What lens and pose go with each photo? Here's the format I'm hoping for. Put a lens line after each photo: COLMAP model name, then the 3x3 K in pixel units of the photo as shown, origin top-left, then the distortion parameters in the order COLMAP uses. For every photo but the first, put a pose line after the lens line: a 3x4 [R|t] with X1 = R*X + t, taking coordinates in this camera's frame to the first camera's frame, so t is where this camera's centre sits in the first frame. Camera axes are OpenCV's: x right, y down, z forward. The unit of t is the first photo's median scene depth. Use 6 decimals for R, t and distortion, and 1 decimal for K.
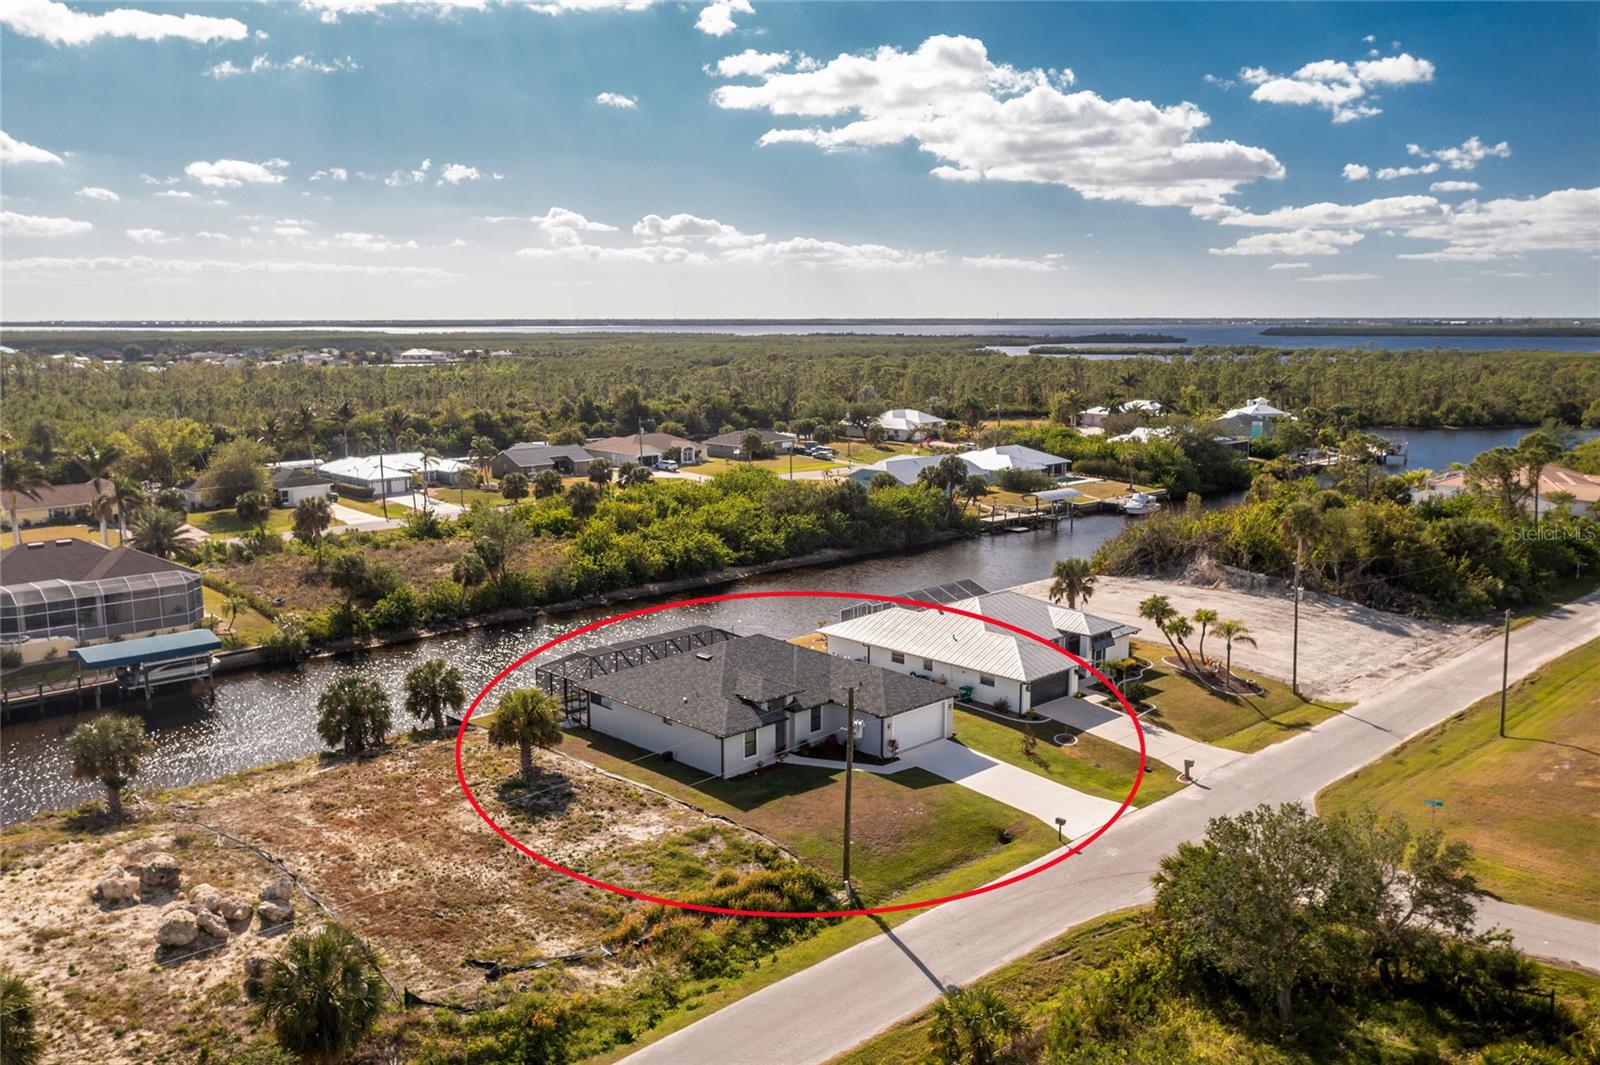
lens RADIAL K [[1301.0, 0, 783.3], [0, 1301.0, 533.7], [0, 0, 1]] dist [-0.004959, -0.008329]
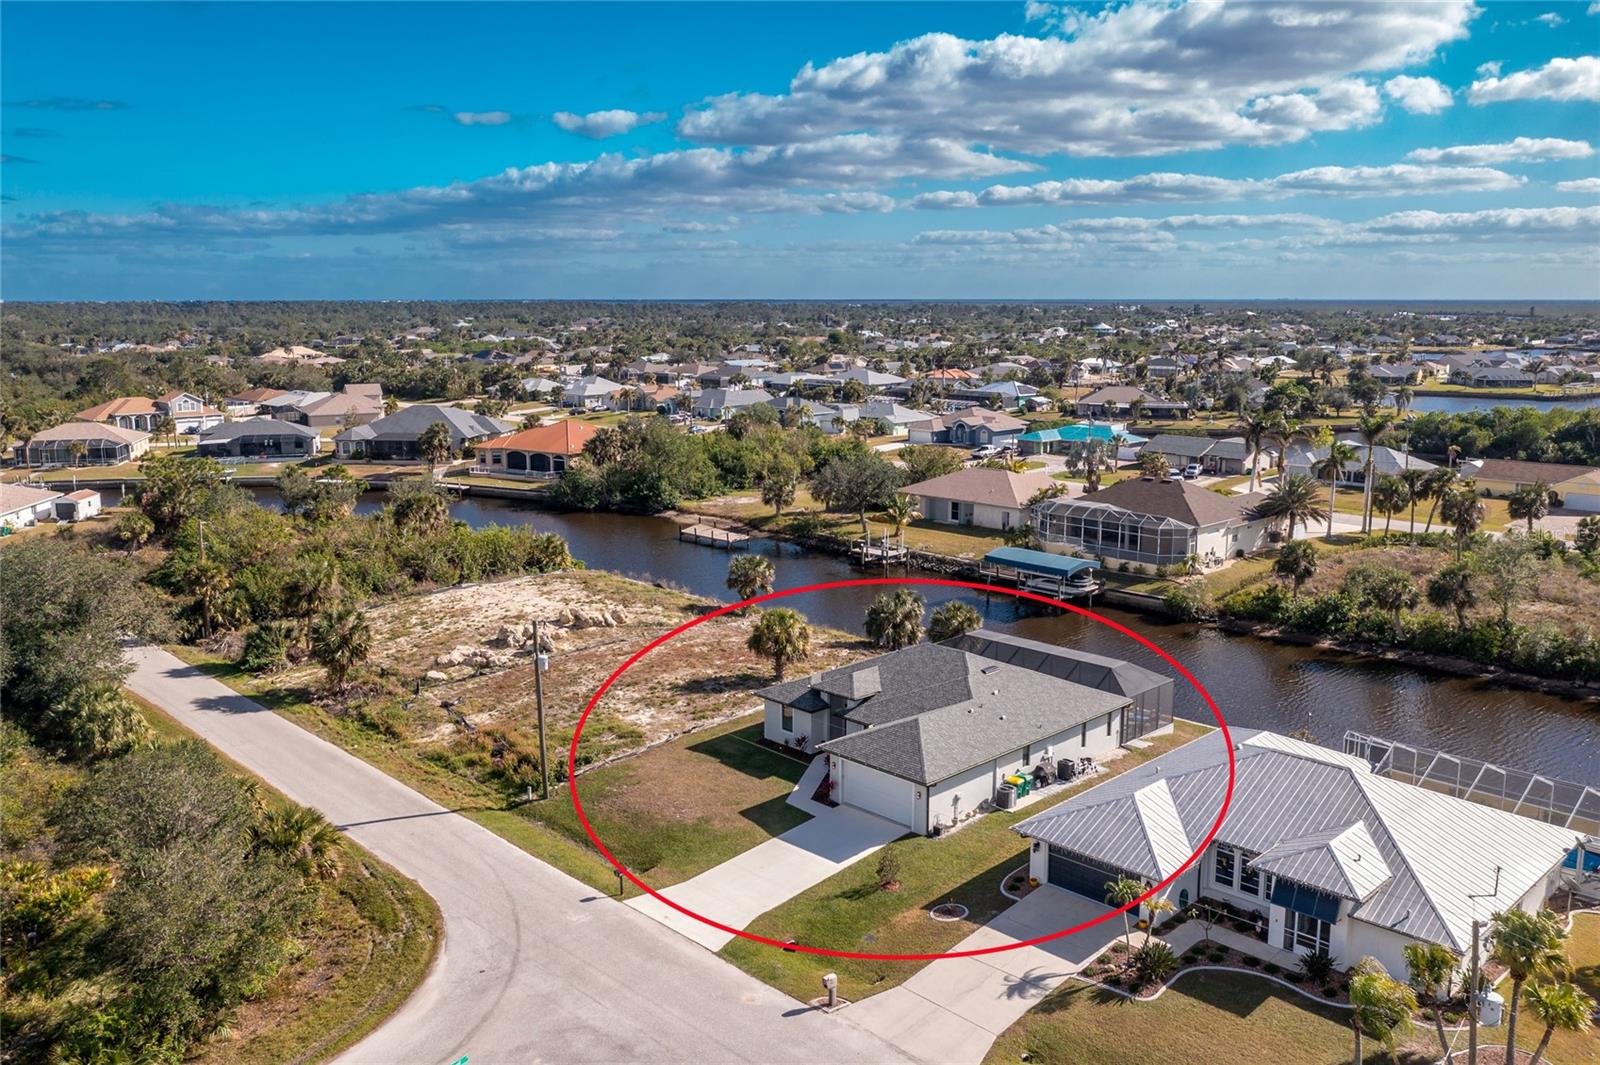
lens RADIAL K [[1298.2, 0, 805.3], [0, 1298.2, 508.3], [0, 0, 1]] dist [-0.000772, 0.002322]
pose [[0.014480, 0.169034, -0.985504, 0.941420], [-0.155913, 0.973933, 0.164758, -0.165496], [0.987665, 0.151267, 0.040457, 0.953491]]
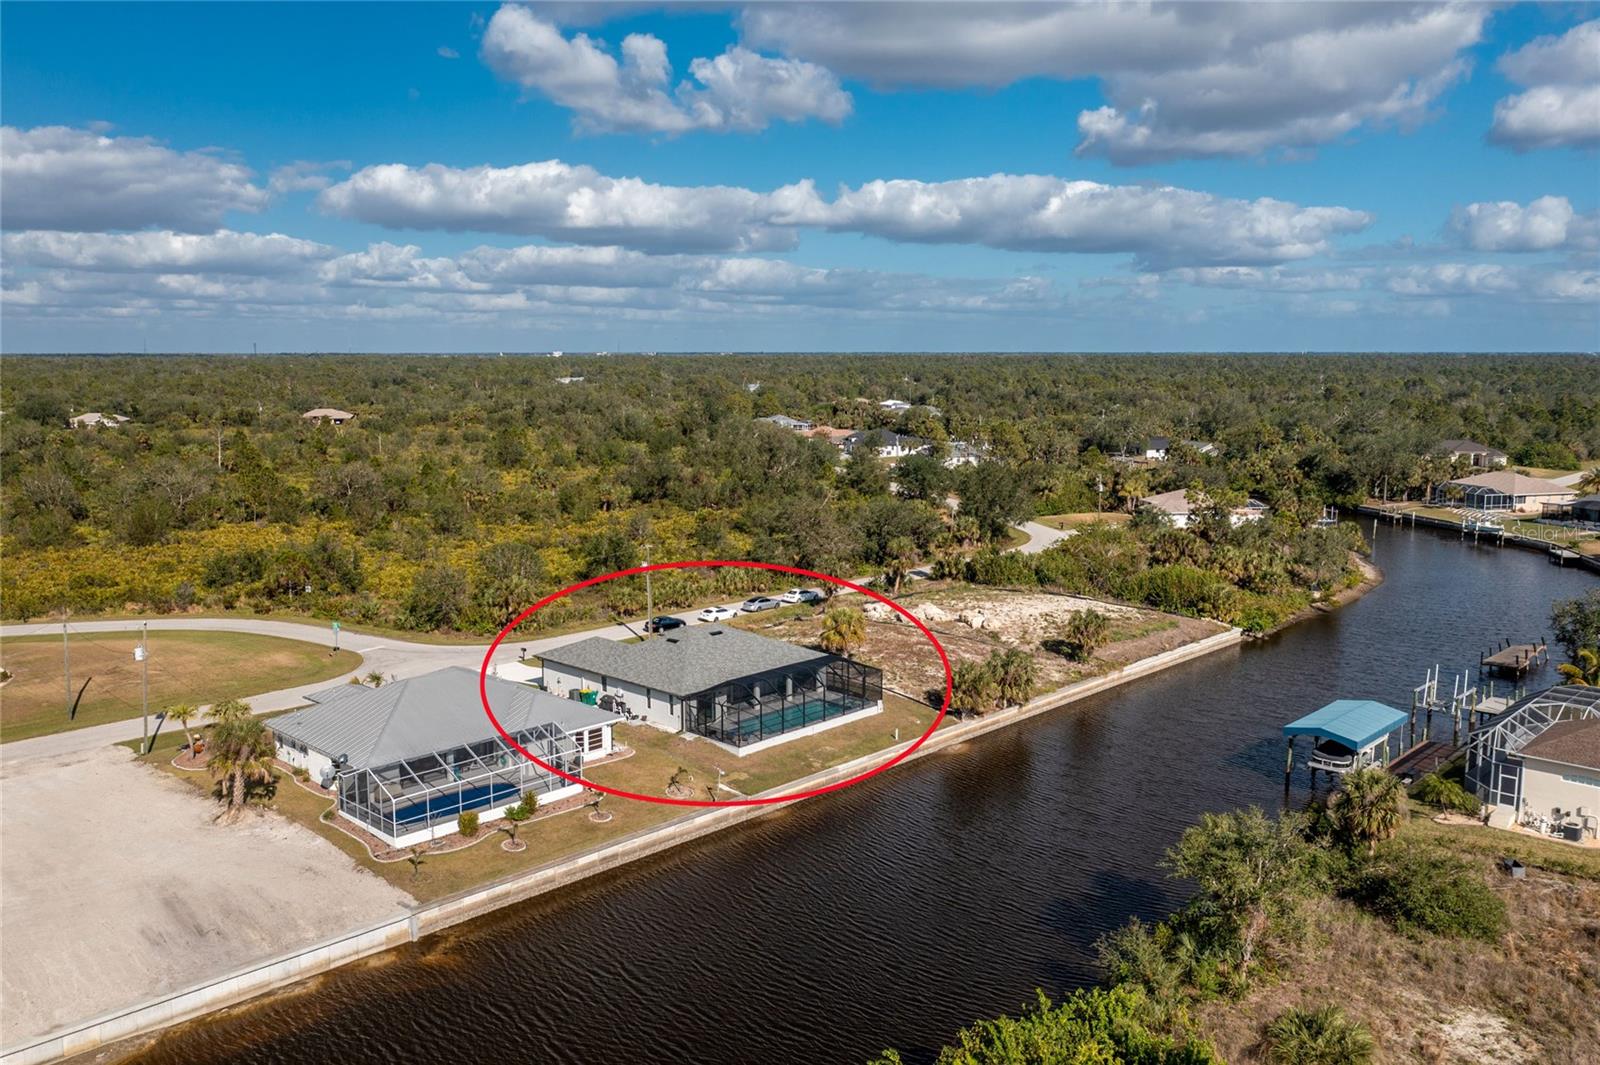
lens RADIAL K [[1301.0, 0, 783.3], [0, 1301.0, 533.7], [0, 0, 1]] dist [-0.004959, -0.008329]
pose [[-0.998689, 0.005039, -0.050942, -0.050205], [-0.010716, 0.952519, 0.304291, -0.424691], [0.050056, 0.304438, -0.951216, 2.410318]]
